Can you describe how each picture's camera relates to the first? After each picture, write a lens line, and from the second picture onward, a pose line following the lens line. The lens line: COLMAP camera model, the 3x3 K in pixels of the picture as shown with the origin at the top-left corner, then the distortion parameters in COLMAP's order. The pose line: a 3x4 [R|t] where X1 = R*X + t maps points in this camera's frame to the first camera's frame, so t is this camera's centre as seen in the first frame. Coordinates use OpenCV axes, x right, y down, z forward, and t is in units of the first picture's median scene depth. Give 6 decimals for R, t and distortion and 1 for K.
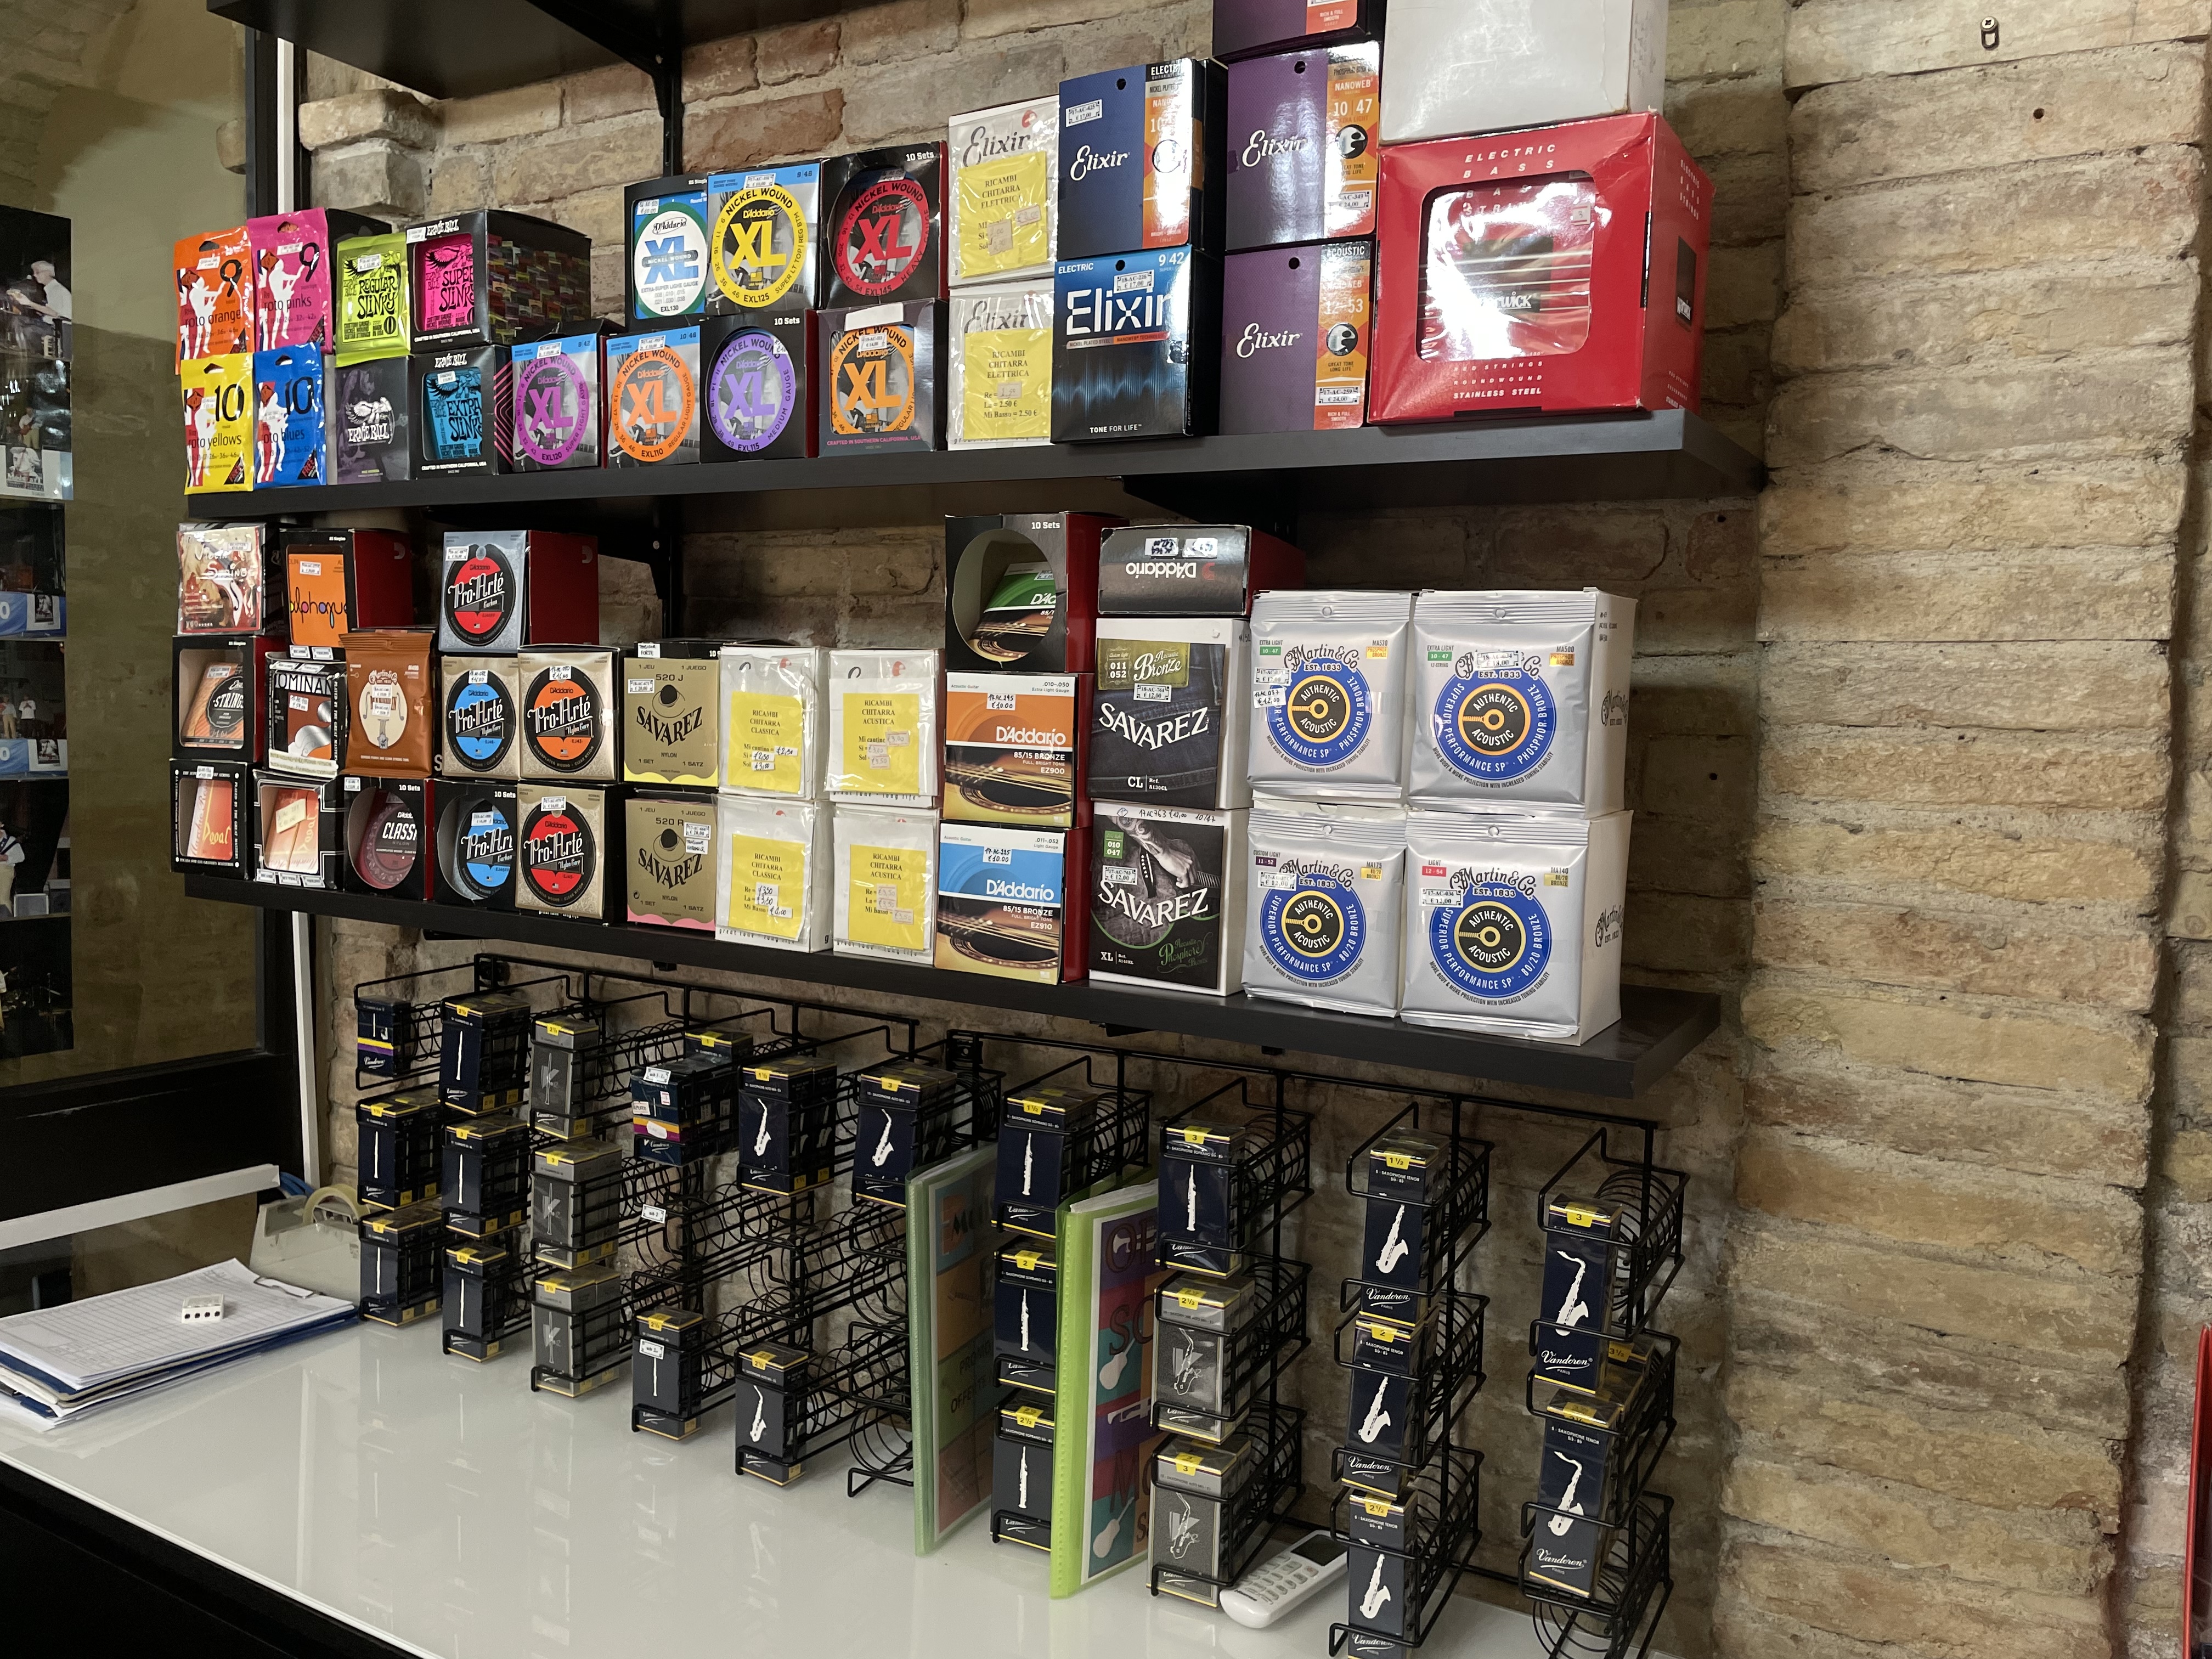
lens RADIAL K [[1686.1, 0, 1119.7], [0, 1686.1, 822.2], [0, 0, 1]] dist [0.069184, -0.083373]
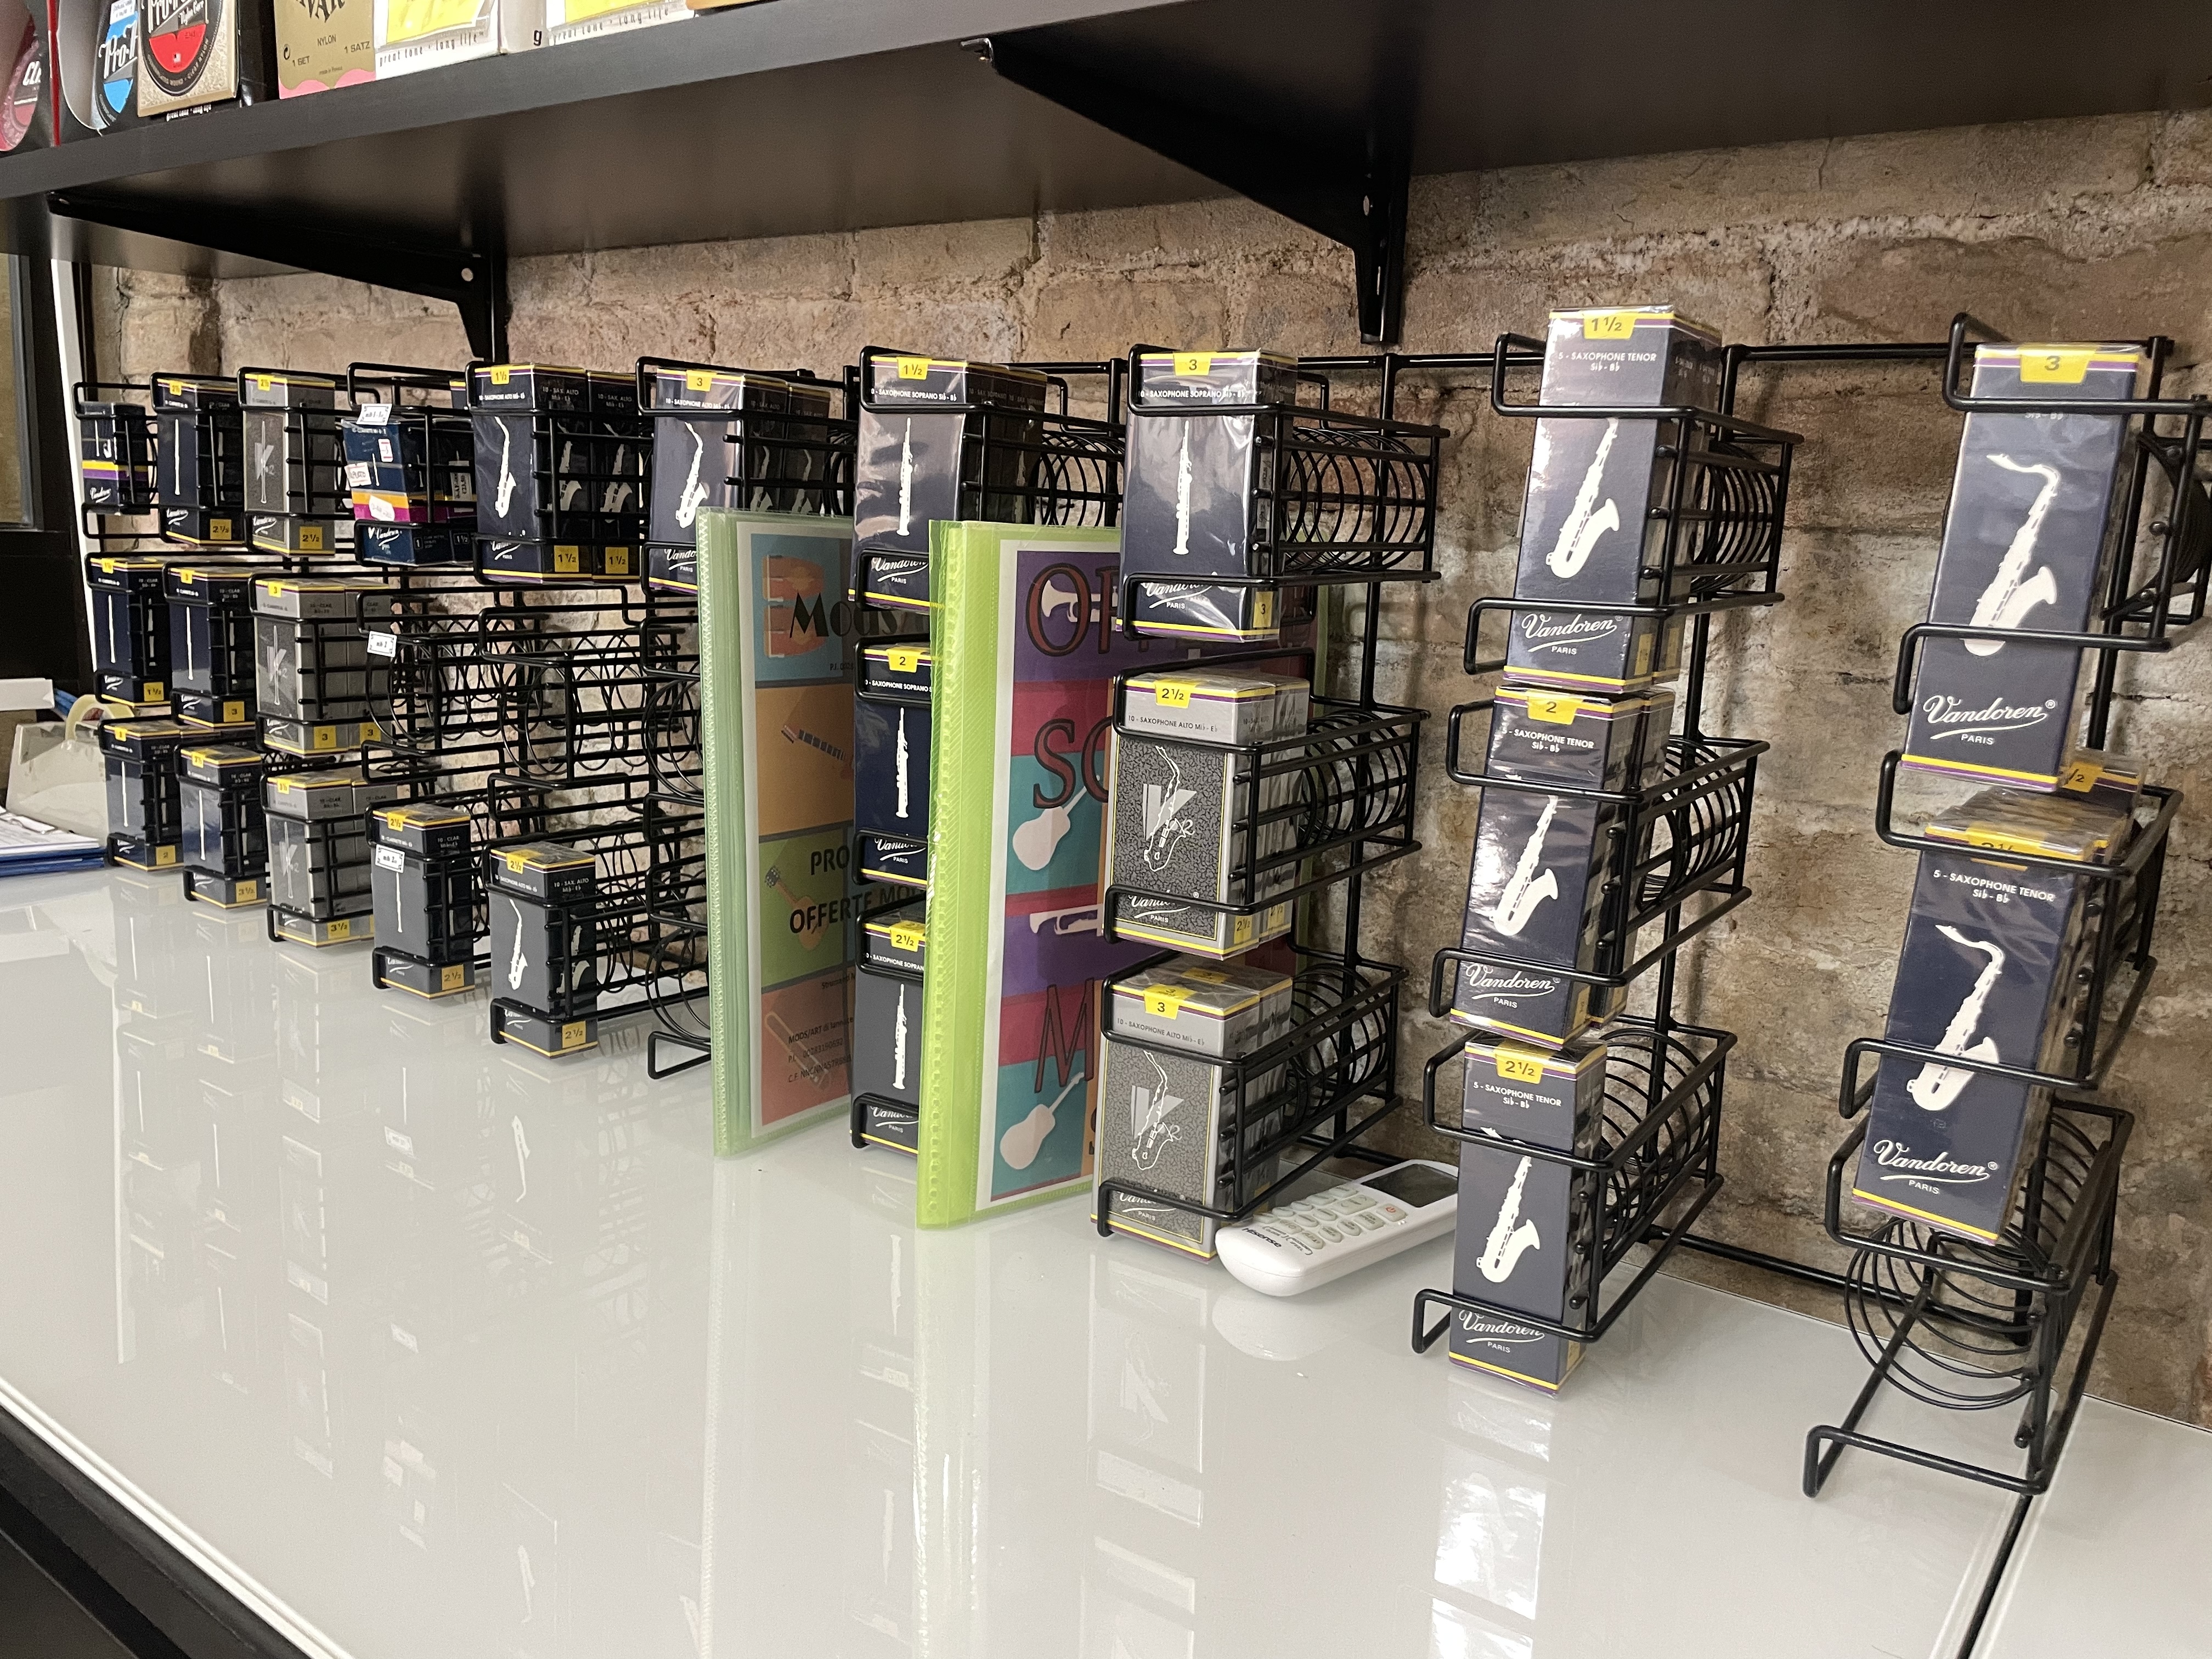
lens RADIAL K [[1686.1, 0, 1104.2], [0, 1686.1, 826.8], [0, 0, 1]] dist [0.069184, -0.083373]
pose [[0.992283, 0.036340, -0.118551, 0.080589], [-0.023981, 0.994282, 0.104063, 0.264384], [0.121654, -0.100417, 0.987480, 0.470751]]
